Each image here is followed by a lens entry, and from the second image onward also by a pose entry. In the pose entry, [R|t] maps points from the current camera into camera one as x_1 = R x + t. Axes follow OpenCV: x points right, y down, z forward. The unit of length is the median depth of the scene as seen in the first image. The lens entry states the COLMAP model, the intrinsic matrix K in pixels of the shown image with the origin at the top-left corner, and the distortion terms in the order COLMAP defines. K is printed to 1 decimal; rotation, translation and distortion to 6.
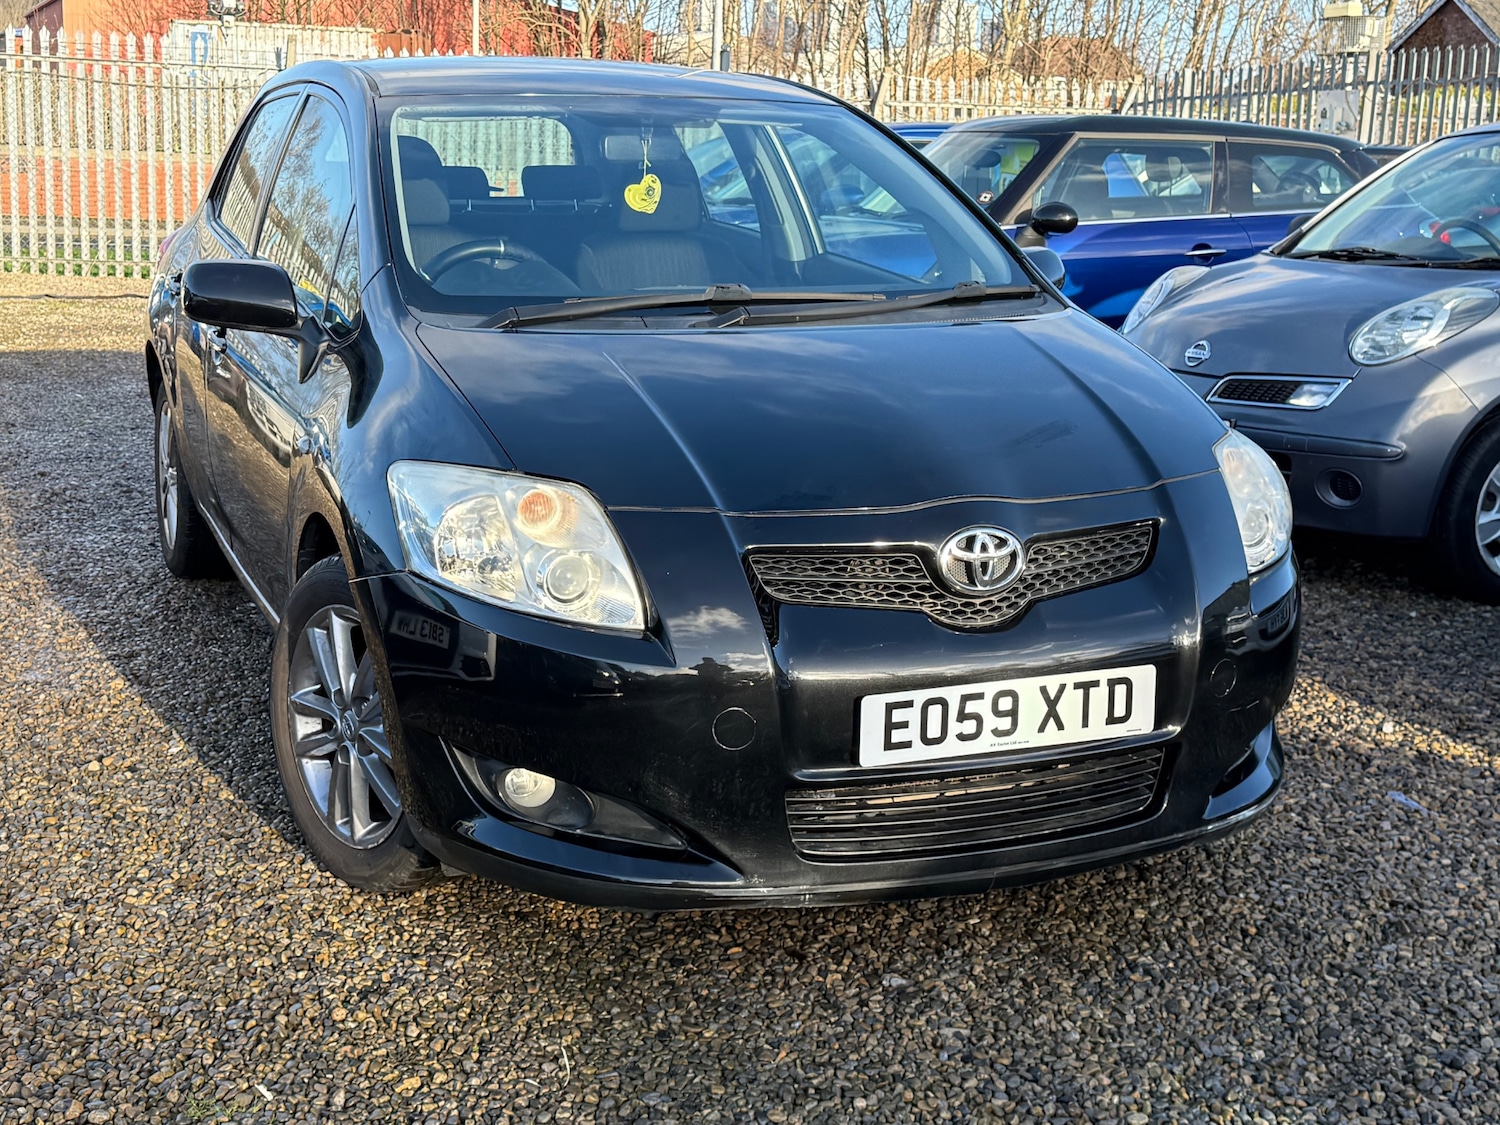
lens RADIAL K [[1997.4, 0, 741.4], [0, 1997.4, 547.2], [0, 0, 1]] dist [0.219513, -0.536019]
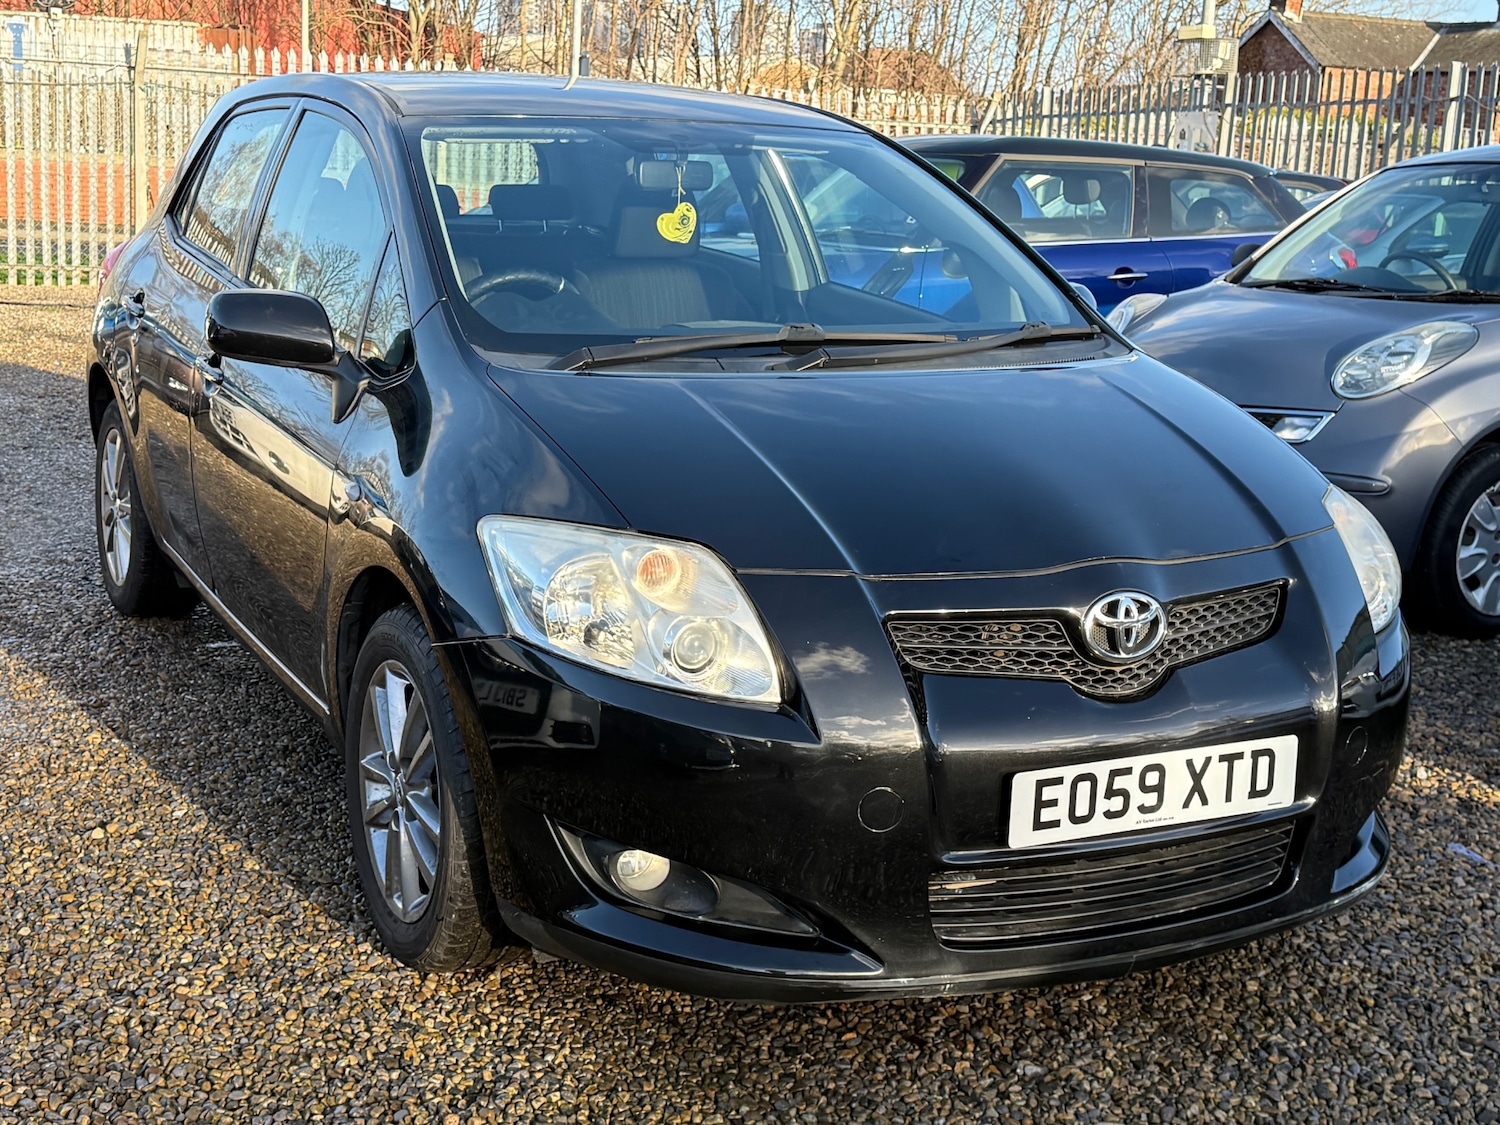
lens RADIAL K [[1997.4, 0, 741.4], [0, 1997.4, 547.2], [0, 0, 1]] dist [0.219513, -0.536019]
pose [[0.996062, 0.000105, 0.088659, -0.137239], [0.000113, 0.999997, -0.002459, -0.025857], [-0.088659, 0.002460, 0.996059, 0.064404]]
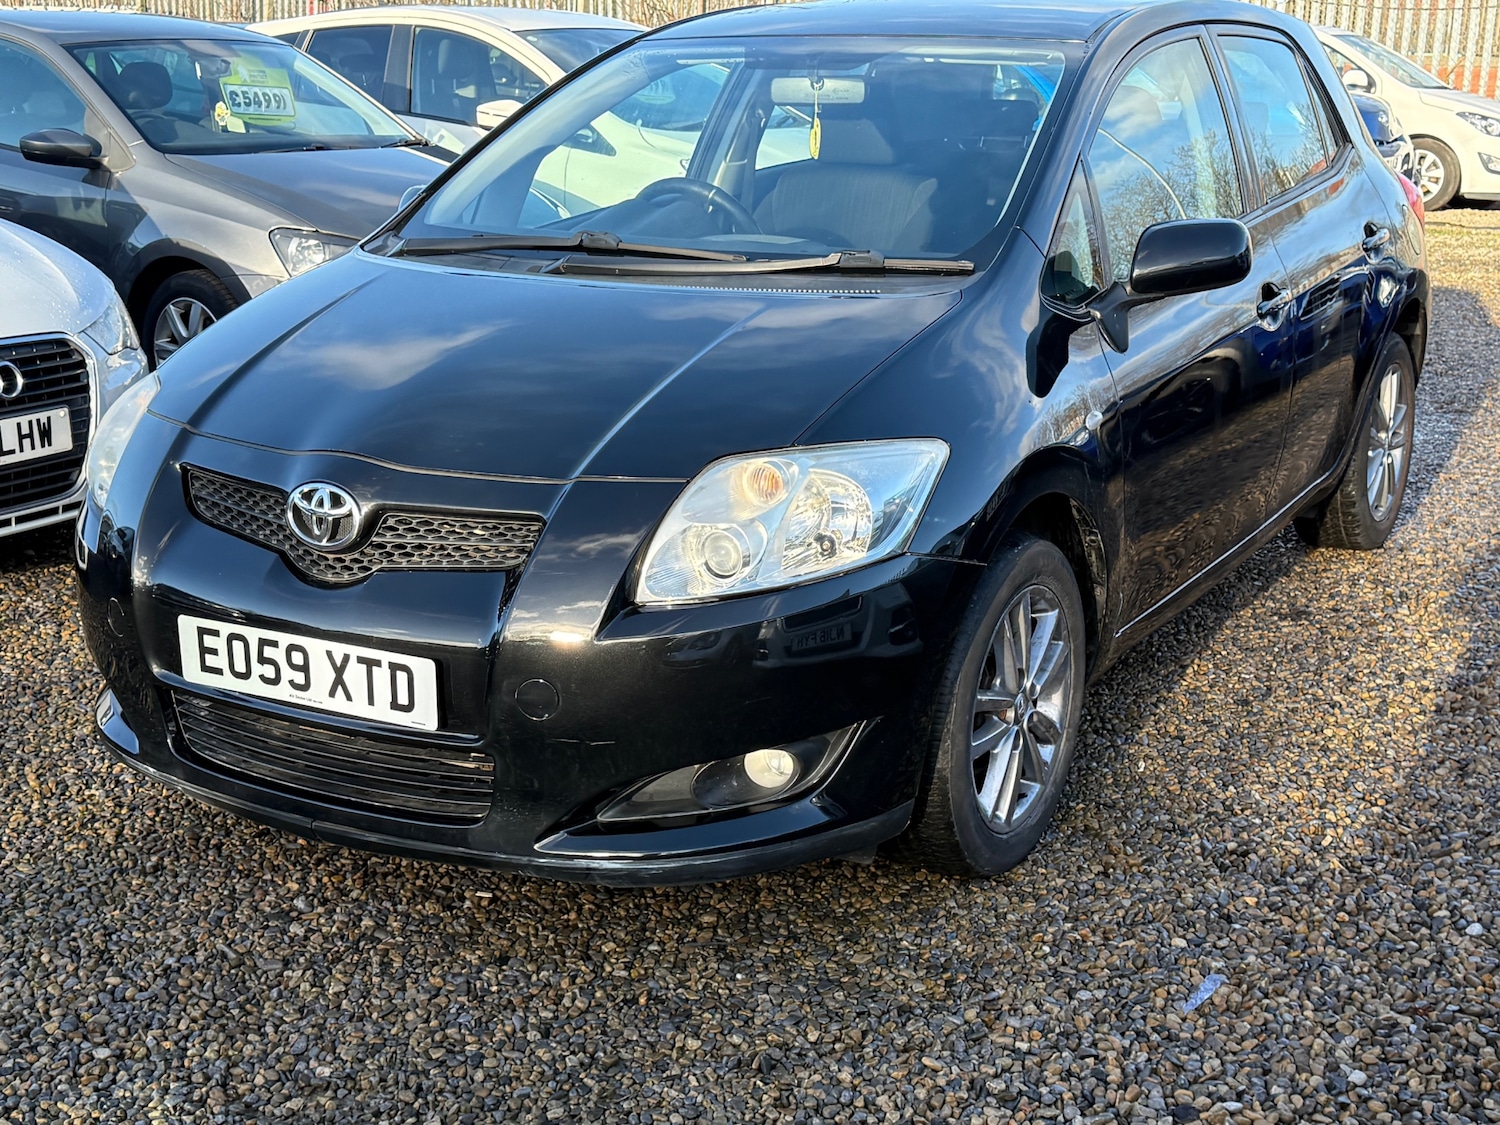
lens RADIAL K [[1996.3, 0, 756.0], [0, 1996.3, 570.4], [0, 0, 1]] dist [0.203850, -0.457939]
pose [[0.604266, 0.192060, -0.773288, 0.960972], [-0.155486, 0.980279, 0.121970, -0.114082], [0.781464, 0.046533, 0.622212, 0.508607]]
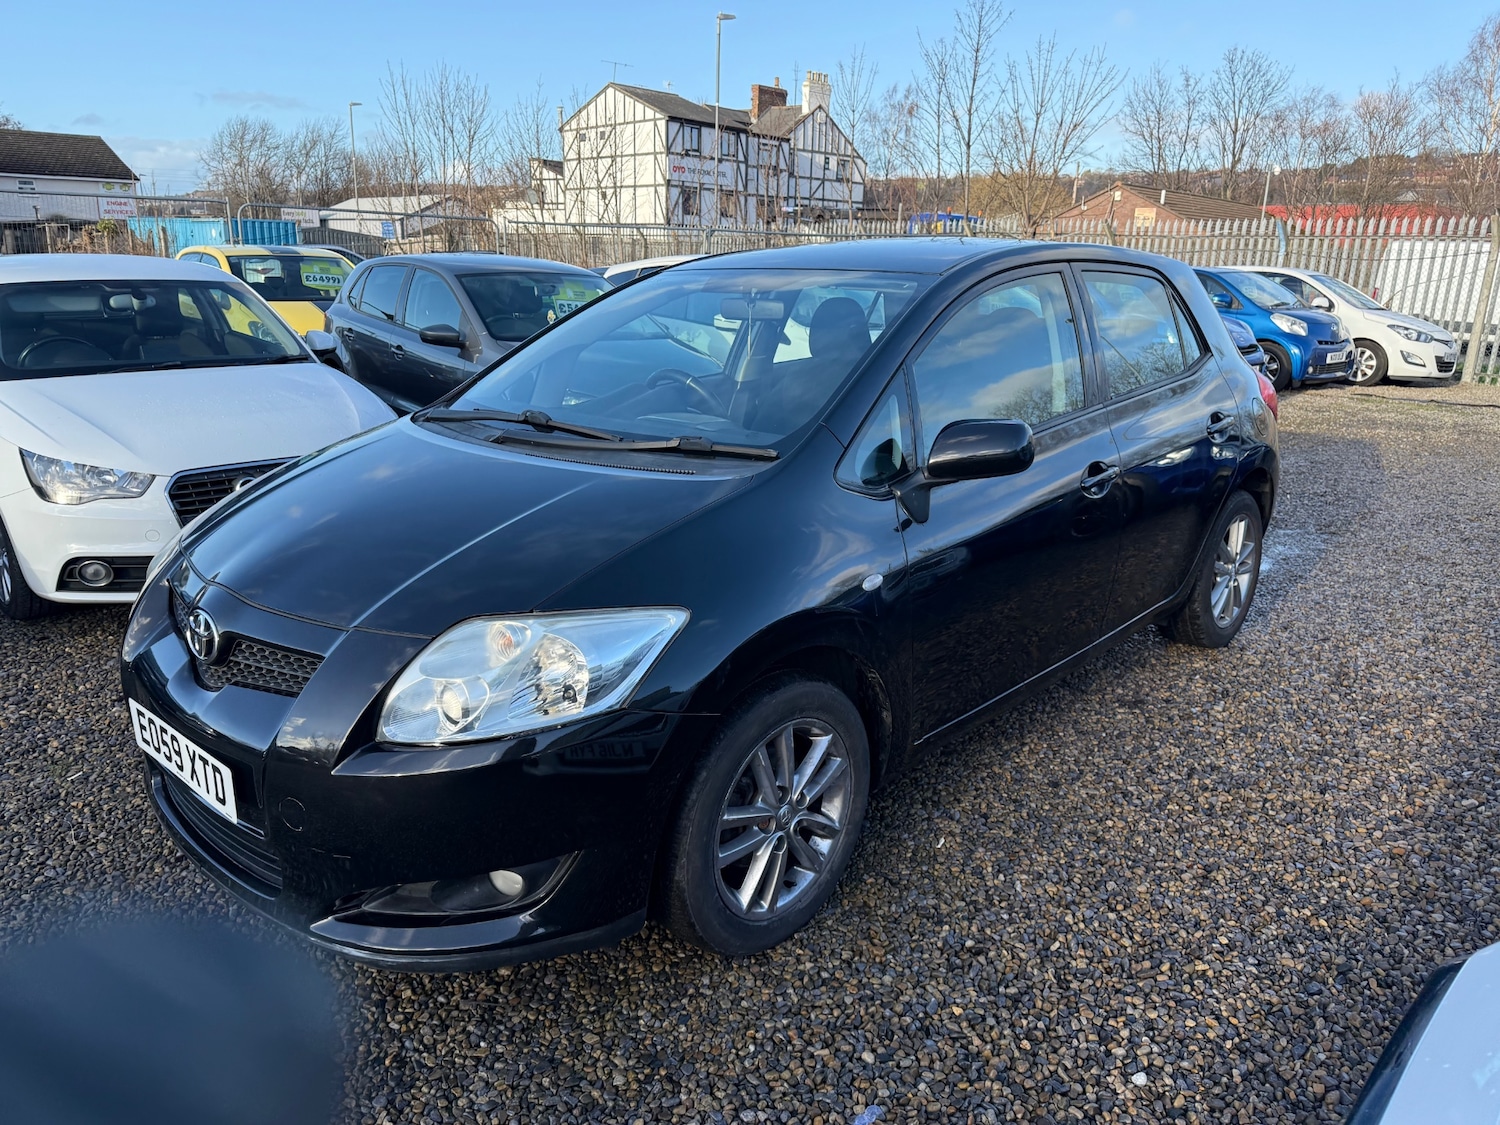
lens RADIAL K [[1076.9, 0, 741.5], [0, 1076.9, 562.7], [0, 0, 1]] dist [0.135169, -0.252755]
pose [[0.417002, 0.225992, -0.880362, 0.808356], [-0.187139, 0.969191, 0.160152, -0.199902], [0.889431, 0.097967, 0.446446, 0.921622]]
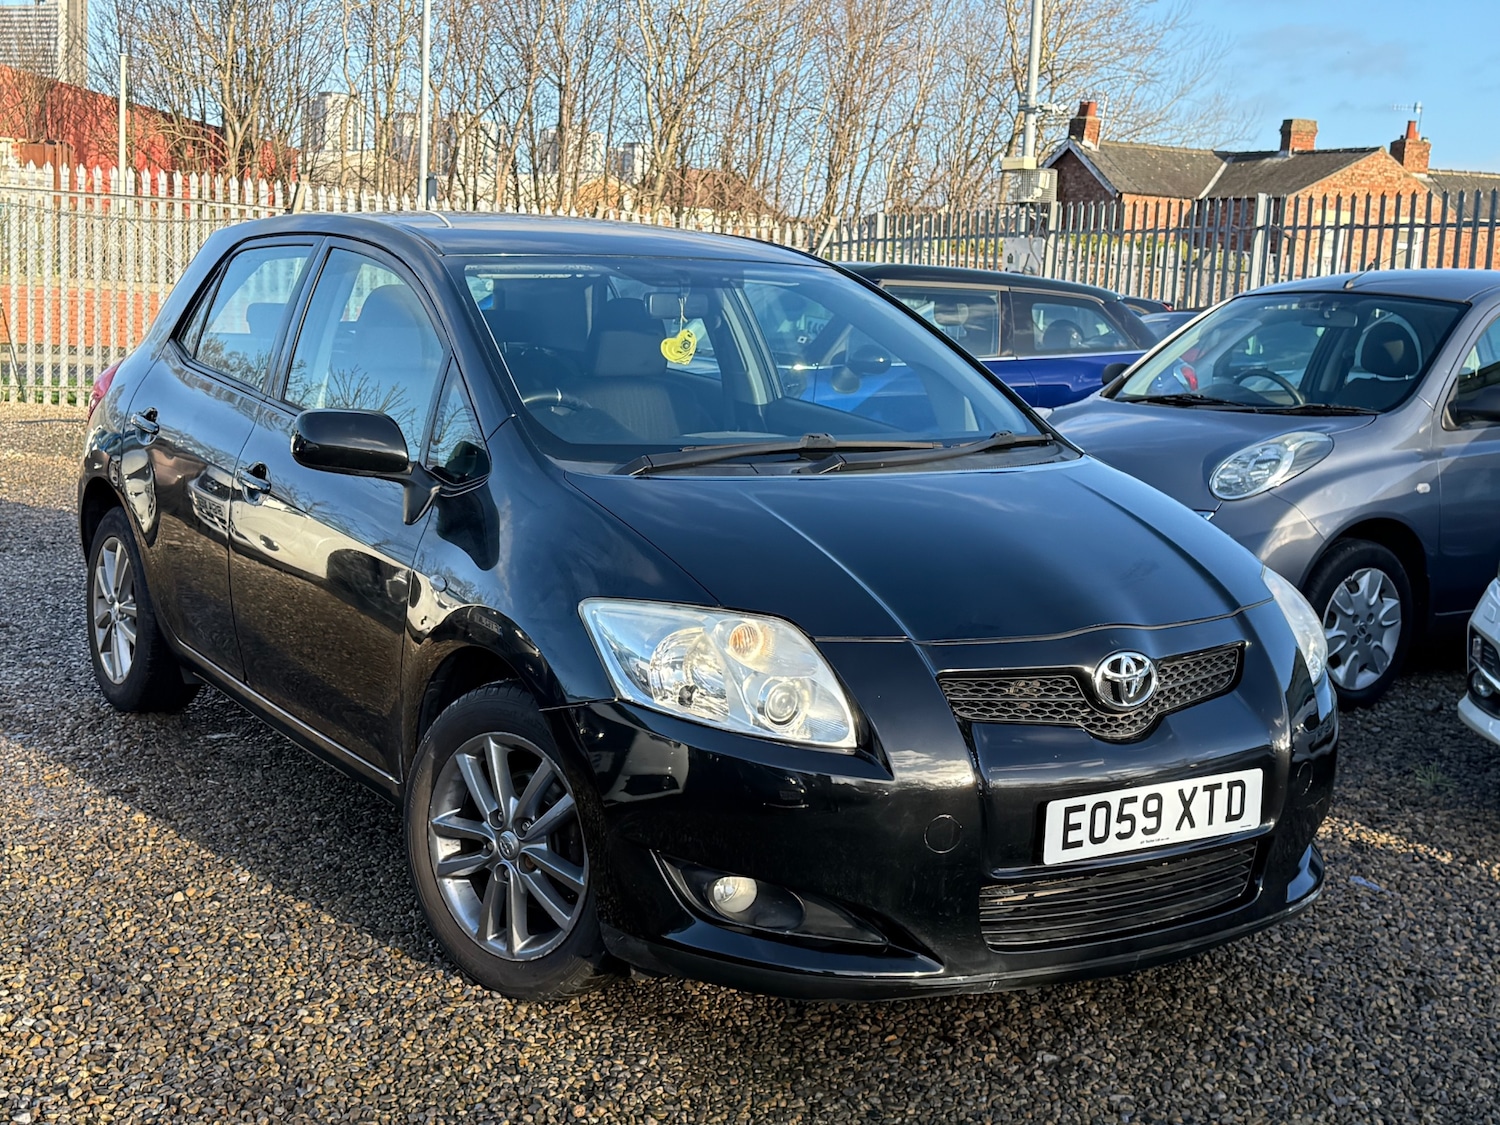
lens RADIAL K [[1996.3, 0, 756.0], [0, 1996.3, 570.4], [0, 0, 1]] dist [0.203850, -0.457939]
pose [[0.982280, -0.007946, 0.187253, -0.281358], [0.016822, 0.998806, -0.045865, -0.006468], [-0.186665, 0.048202, 0.981240, -0.083934]]
